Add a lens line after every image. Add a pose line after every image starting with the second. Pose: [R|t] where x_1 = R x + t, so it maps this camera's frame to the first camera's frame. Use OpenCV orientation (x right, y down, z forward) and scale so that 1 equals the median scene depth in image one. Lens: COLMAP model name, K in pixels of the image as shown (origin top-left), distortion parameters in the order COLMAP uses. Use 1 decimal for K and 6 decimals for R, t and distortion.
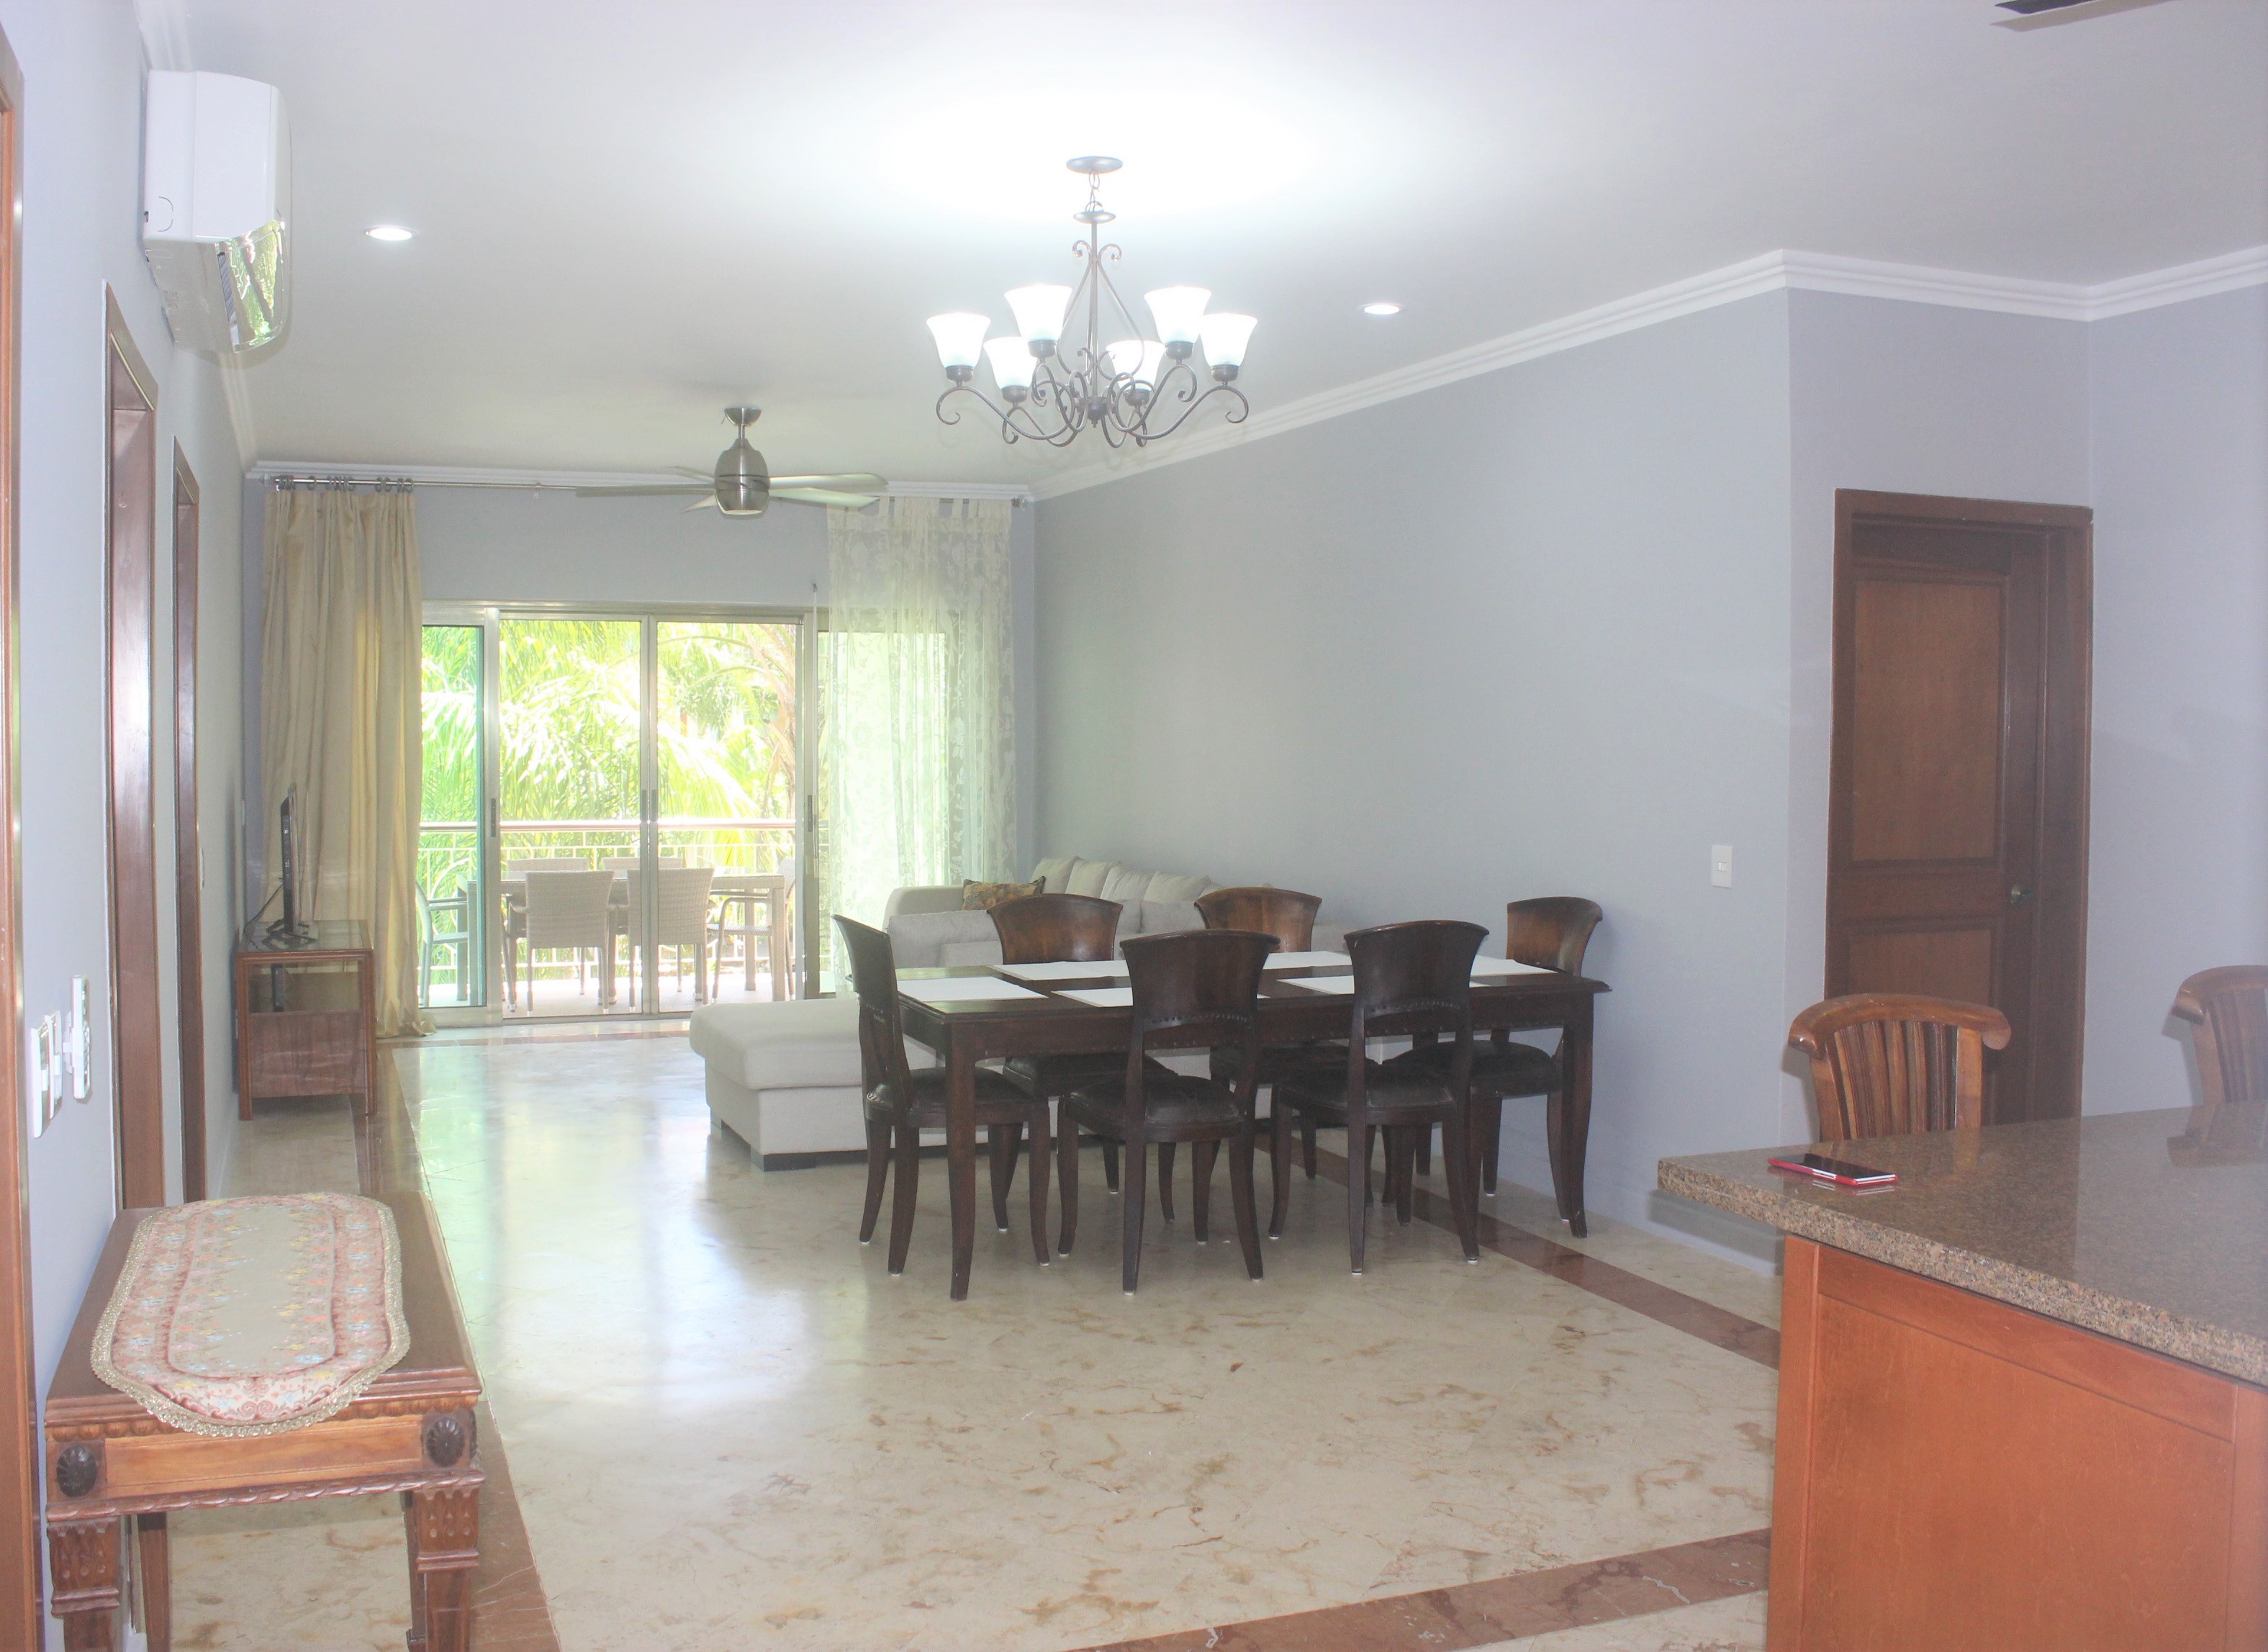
lens RADIAL K [[2055.3, 0, 1134.0], [0, 2055.3, 826.0], [0, 0, 1]] dist [-0.141637, 0.186059]
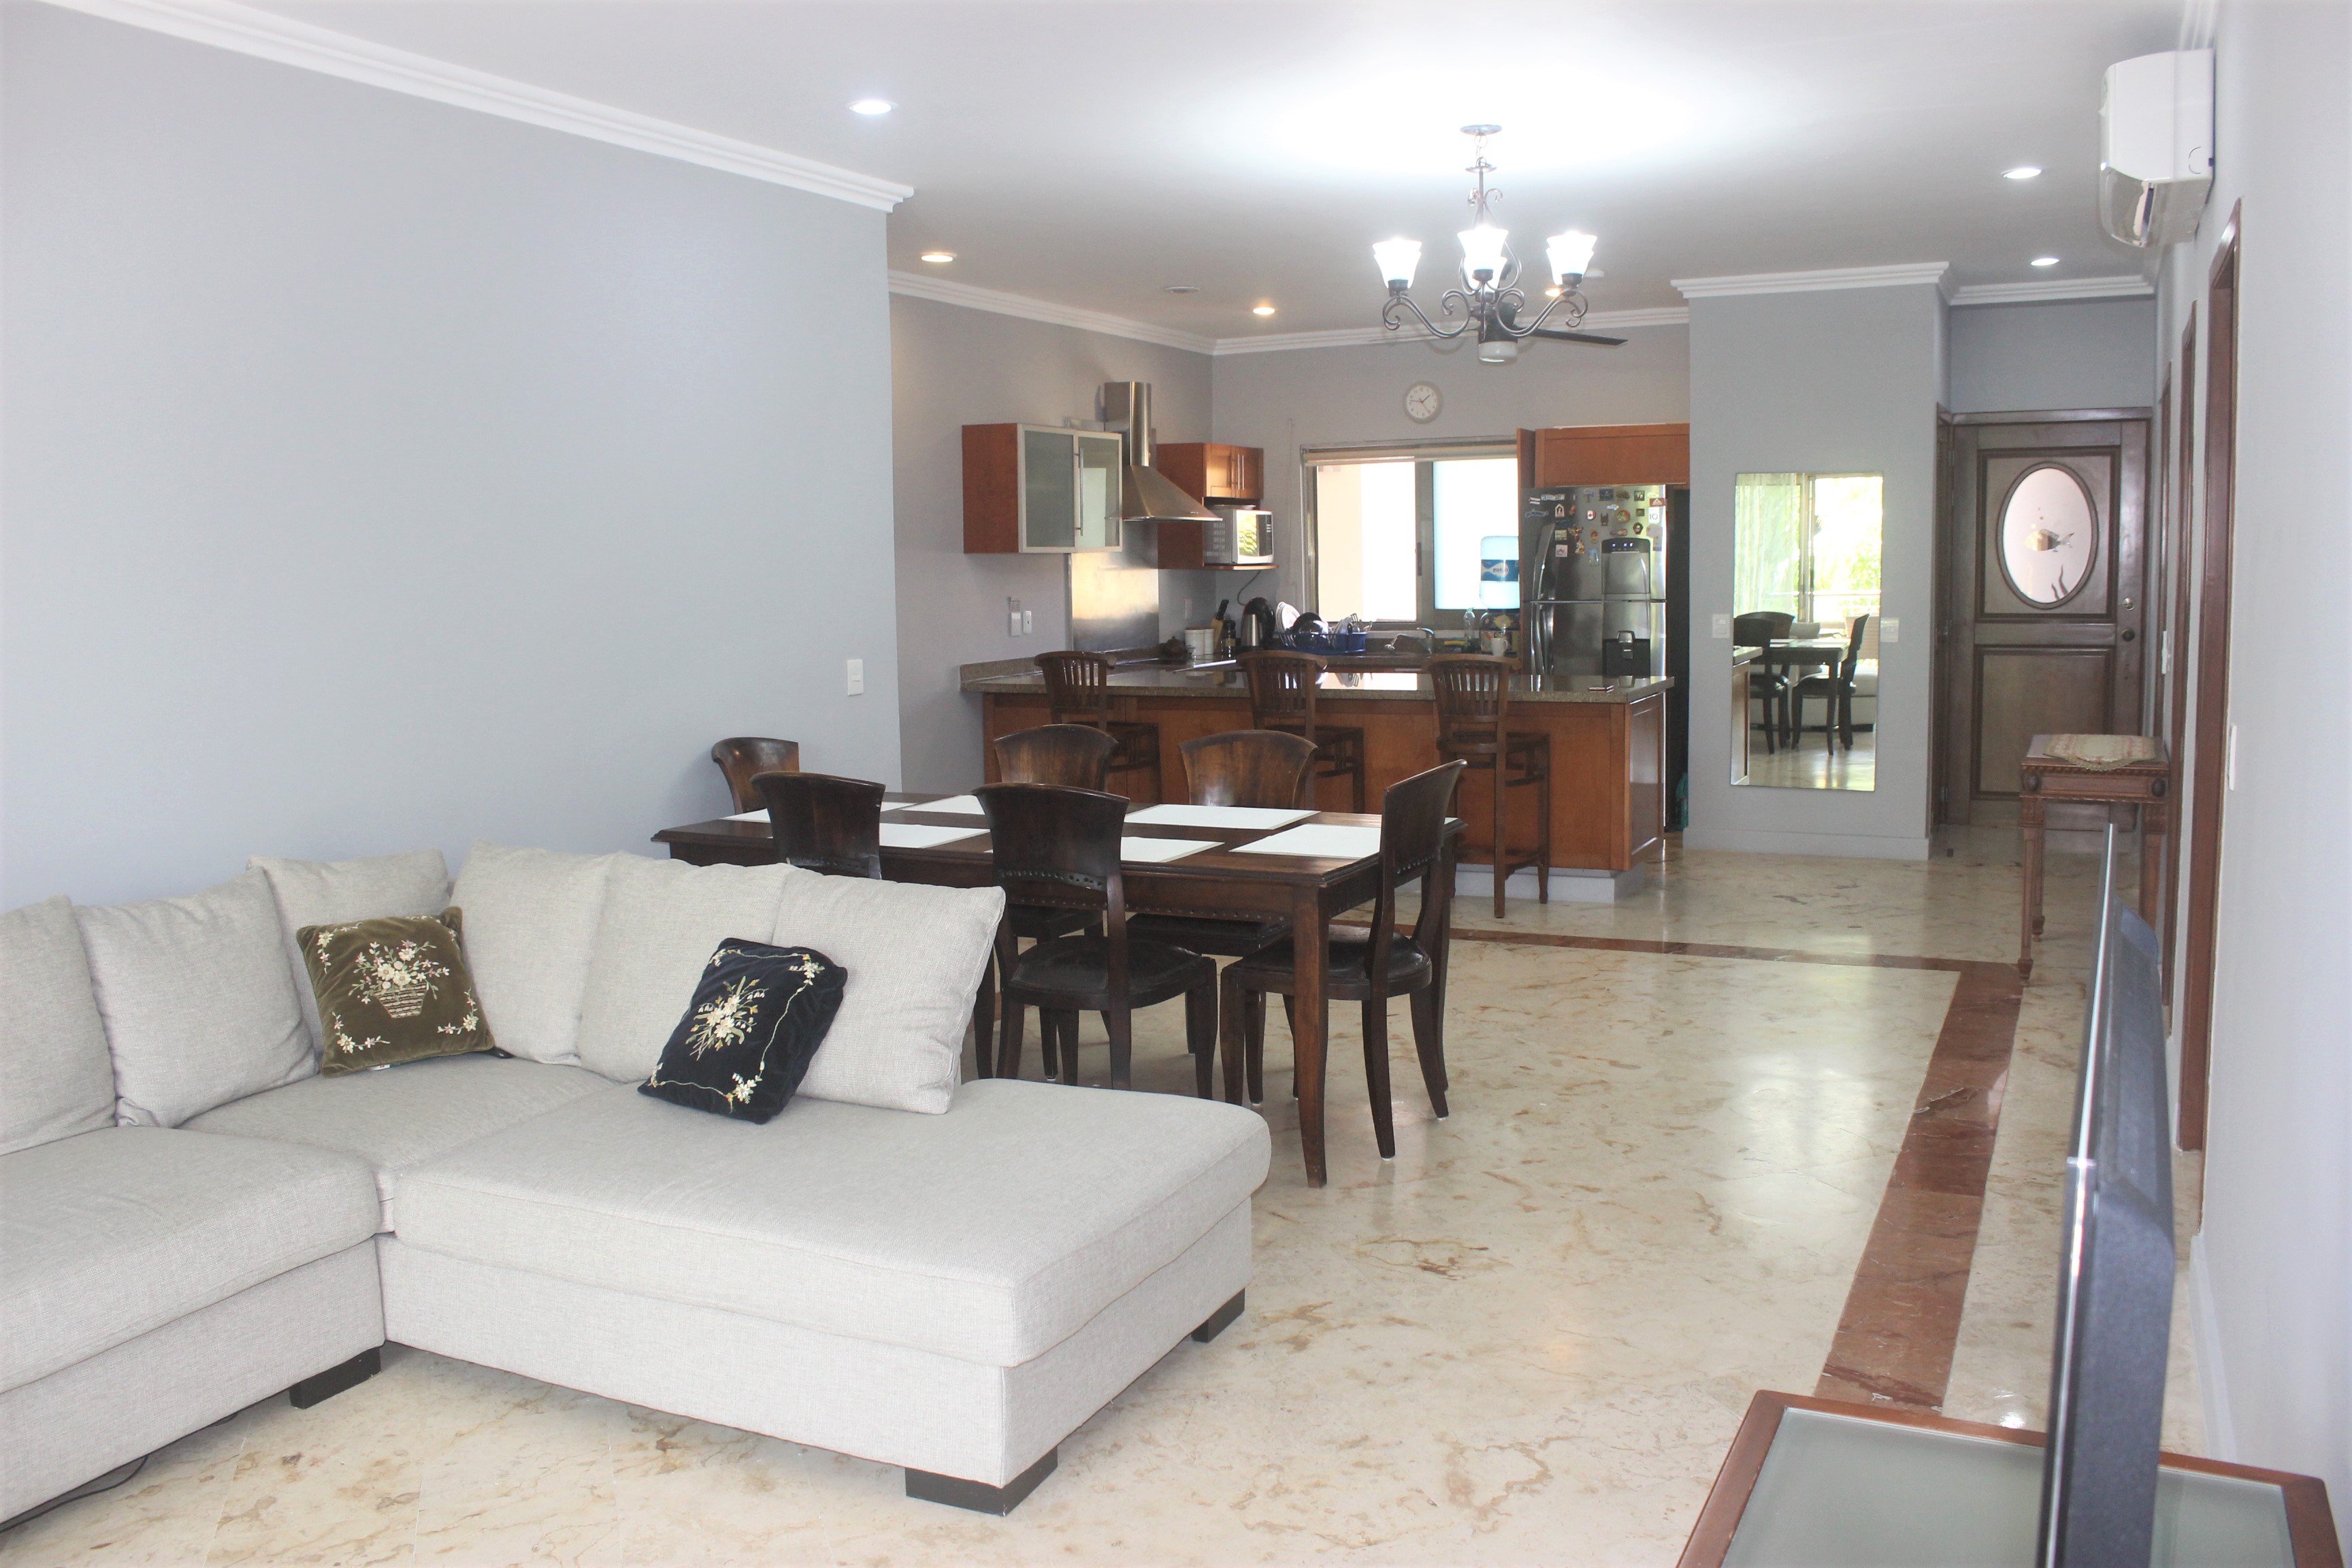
lens RADIAL K [[1922.1, 0, 1173.5], [0, 1922.1, 774.4], [0, 0, 1]] dist [-0.150527, 0.135587]
pose [[-0.664728, -0.079592, 0.742834, -0.862459], [0.046088, 0.988046, 0.147108, -0.102734], [-0.745662, 0.132022, -0.653114, 2.069658]]
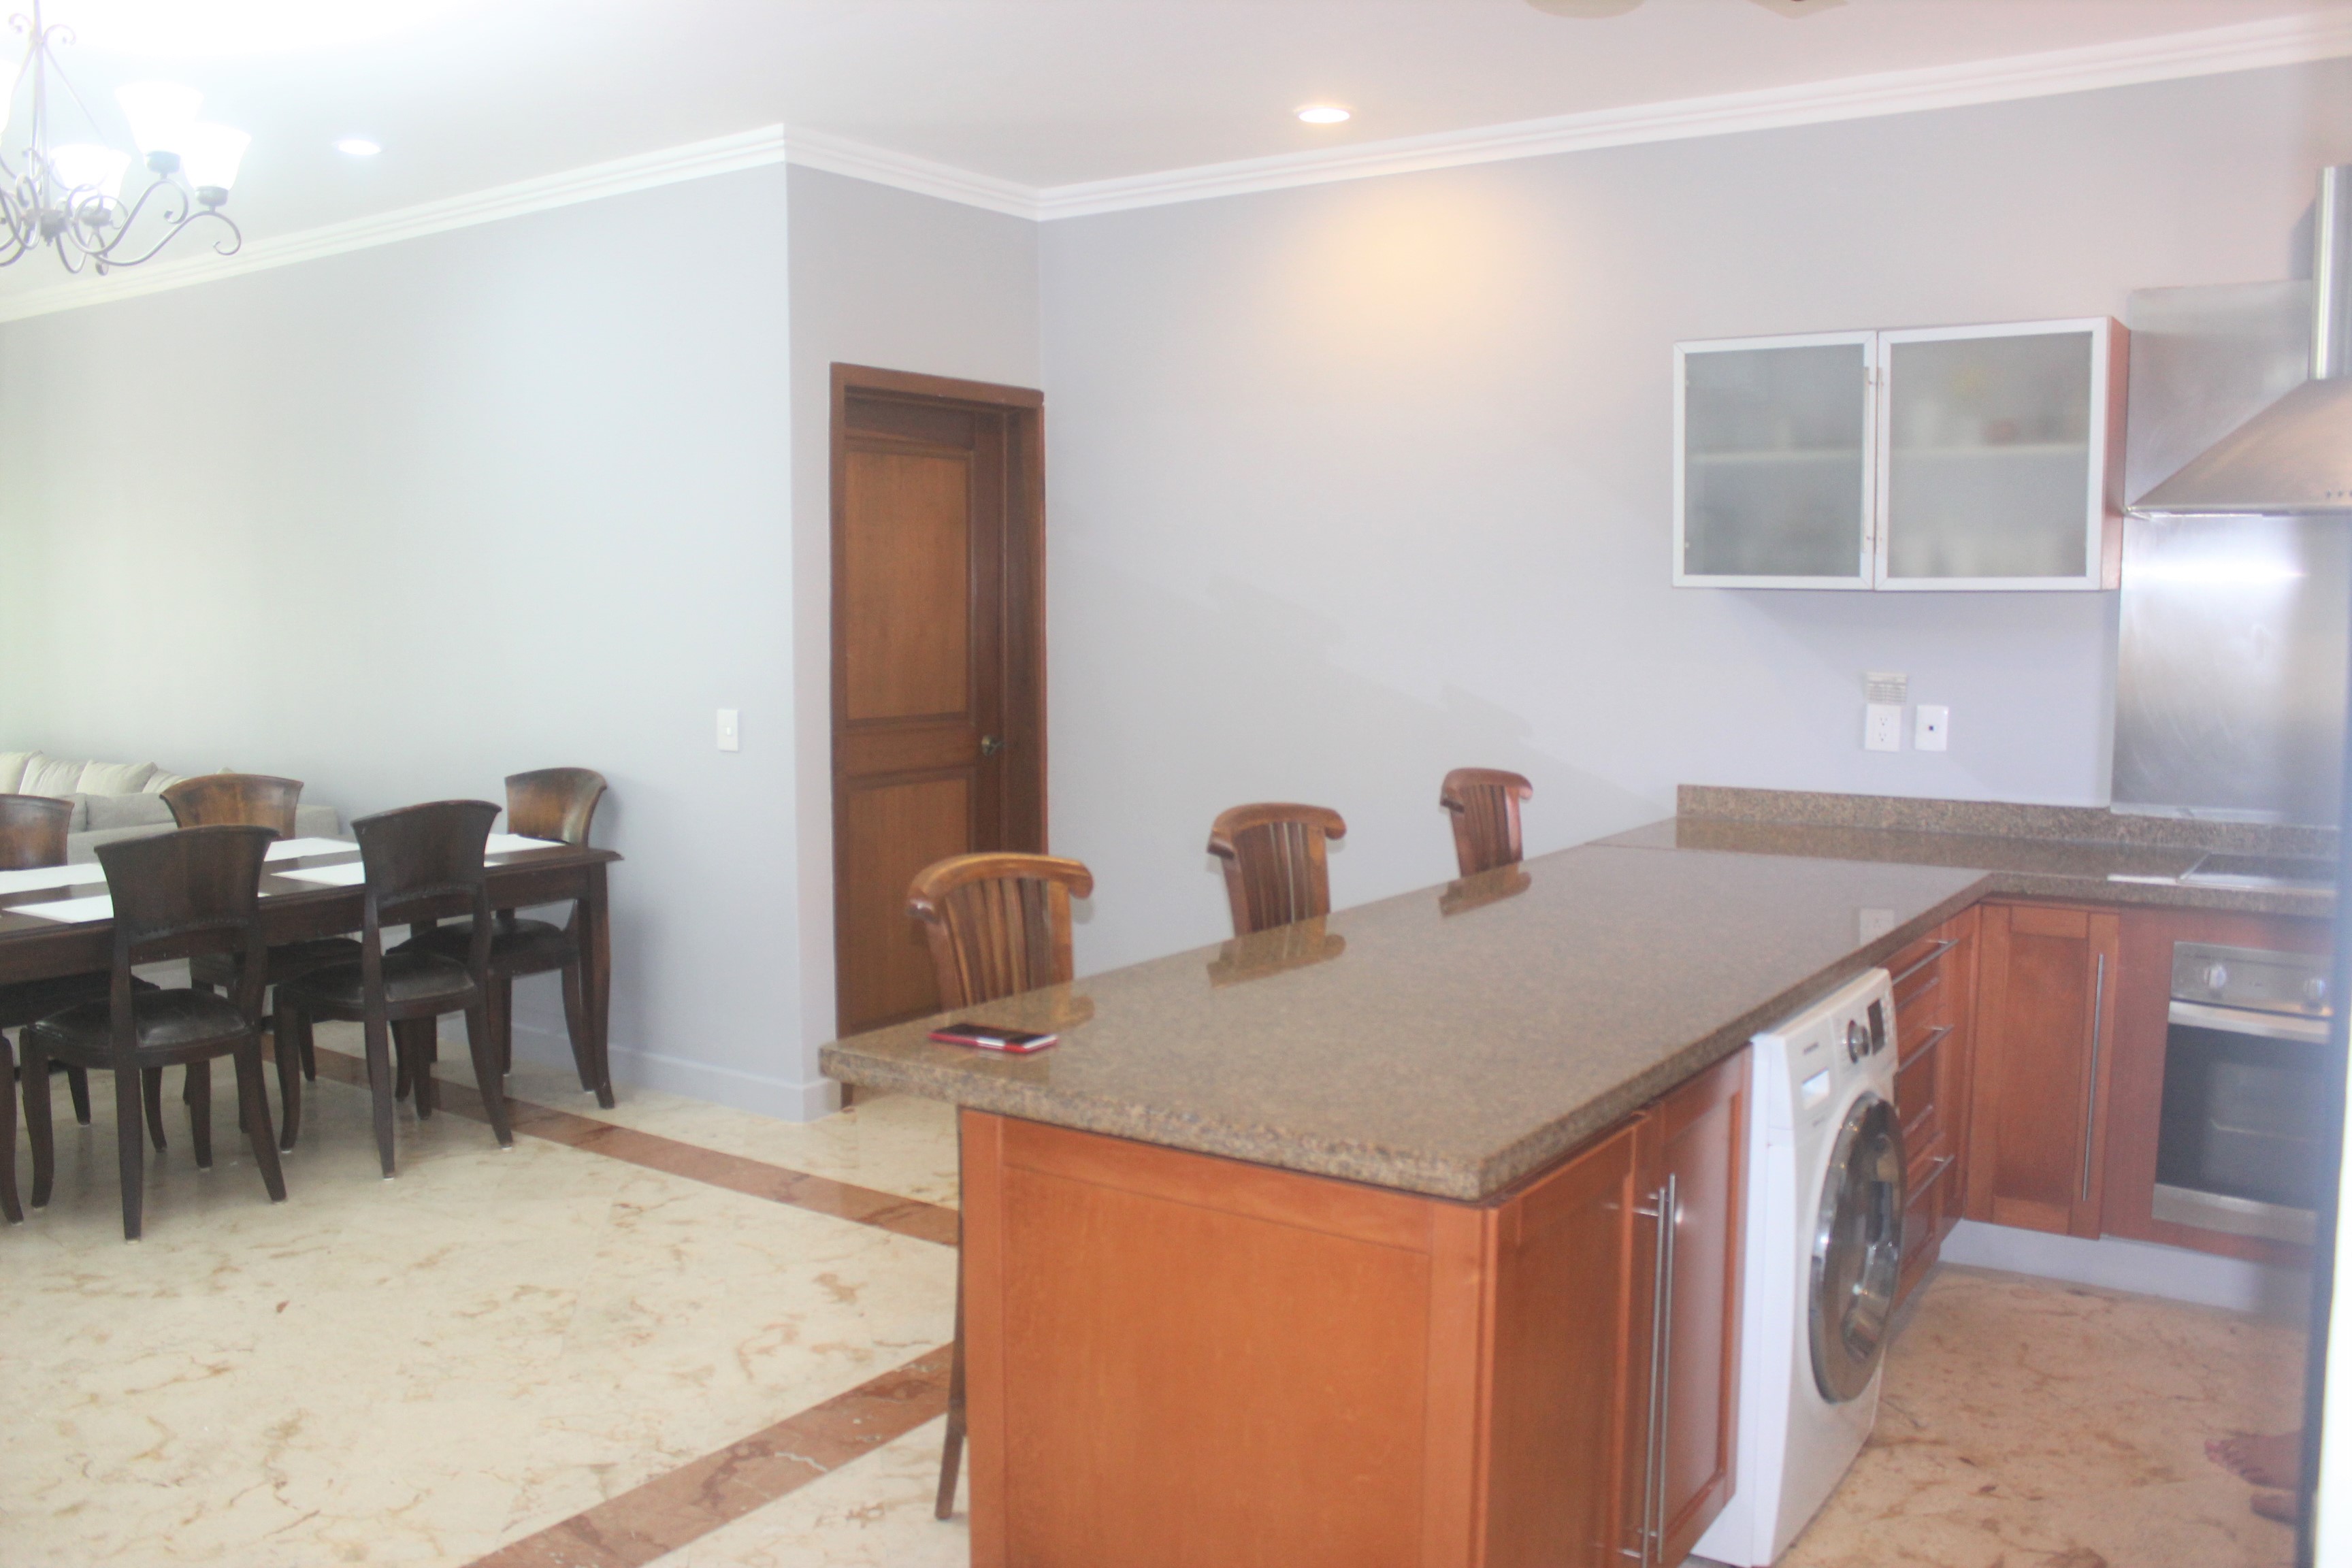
lens RADIAL K [[1922.1, 0, 1173.5], [0, 1922.1, 774.4], [0, 0, 1]] dist [-0.150527, 0.135587]
pose [[0.839727, -0.052946, 0.540421, -0.052405], [0.027445, 0.998101, 0.055140, -0.005899], [-0.542314, -0.031471, 0.839586, 0.099703]]
